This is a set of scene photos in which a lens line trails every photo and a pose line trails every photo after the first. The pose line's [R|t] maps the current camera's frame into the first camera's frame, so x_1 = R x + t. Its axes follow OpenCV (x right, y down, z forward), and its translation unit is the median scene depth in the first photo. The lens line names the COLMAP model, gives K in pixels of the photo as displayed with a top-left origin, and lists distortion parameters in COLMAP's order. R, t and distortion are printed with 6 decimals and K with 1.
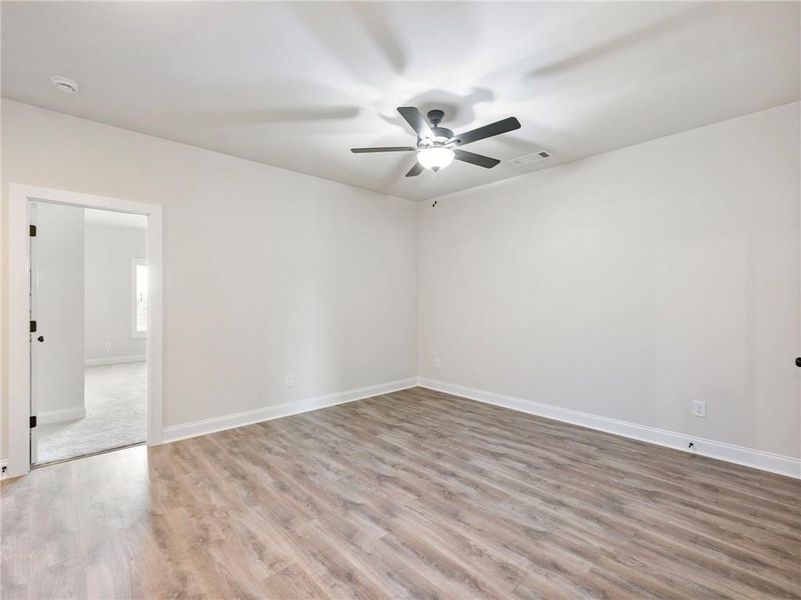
lens RADIAL K [[374.1, 0, 394.7], [0, 374.1, 297.8], [0, 0, 1]] dist [0.004171, -0.000237]
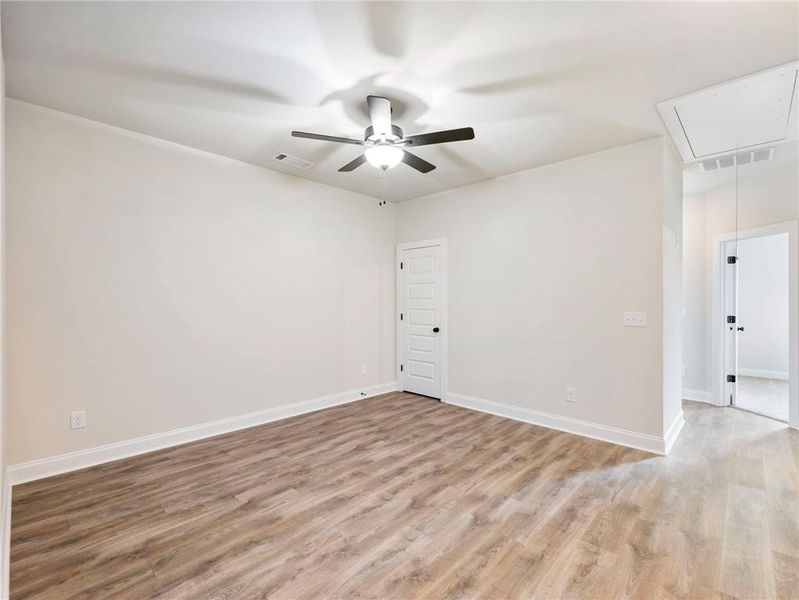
lens RADIAL K [[373.2, 0, 401.8], [0, 373.2, 299.7], [0, 0, 1]] dist [0.004171, -0.000237]
pose [[-0.082494, 0.002218, 0.996589, -0.824249], [-0.006487, 0.999975, -0.002762, -0.002880], [-0.996570, -0.006692, -0.082477, 1.005094]]
